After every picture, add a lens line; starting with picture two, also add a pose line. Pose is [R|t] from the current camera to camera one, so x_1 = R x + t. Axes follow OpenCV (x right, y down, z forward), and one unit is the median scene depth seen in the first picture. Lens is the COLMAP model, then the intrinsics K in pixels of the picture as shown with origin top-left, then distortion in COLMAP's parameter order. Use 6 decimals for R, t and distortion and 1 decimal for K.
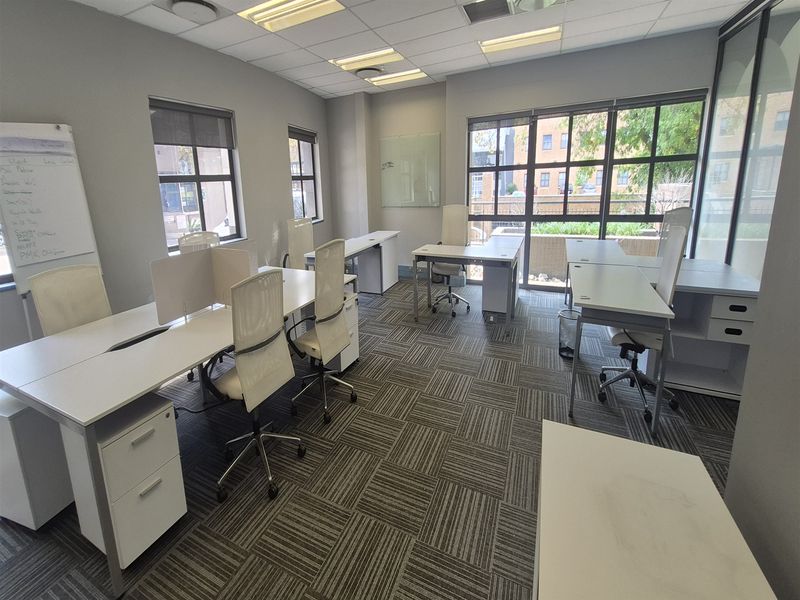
lens RADIAL K [[314.6, 0, 400.0], [0, 314.6, 300.0], [0, 0, 1]] dist [0.003276, -0.000057]
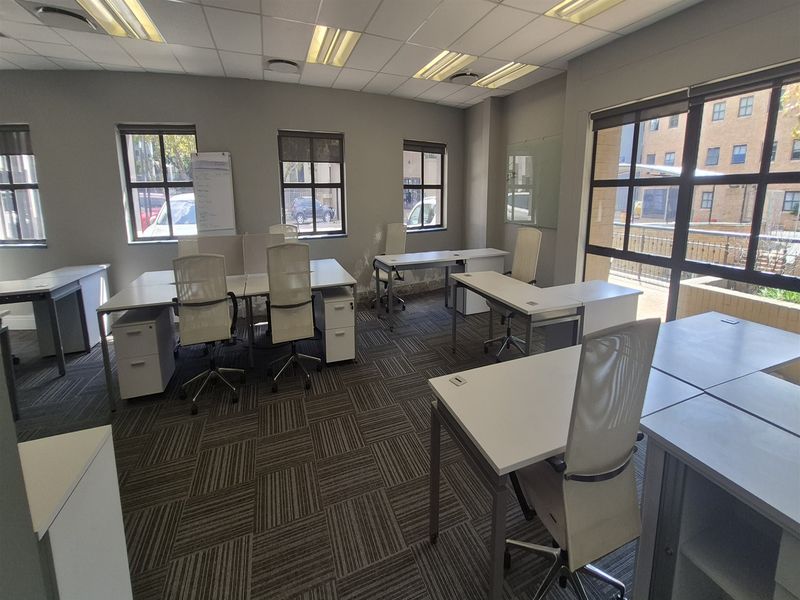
lens RADIAL K [[318.1, 0, 400.0], [0, 318.1, 300.0], [0, 0, 1]] dist [-0.000798, -0.000007]
pose [[0.718134, 0.261240, -0.645009, 0.587177], [-0.276054, 0.957760, 0.080559, -0.126352], [0.638809, 0.120205, 0.759917, 0.261595]]
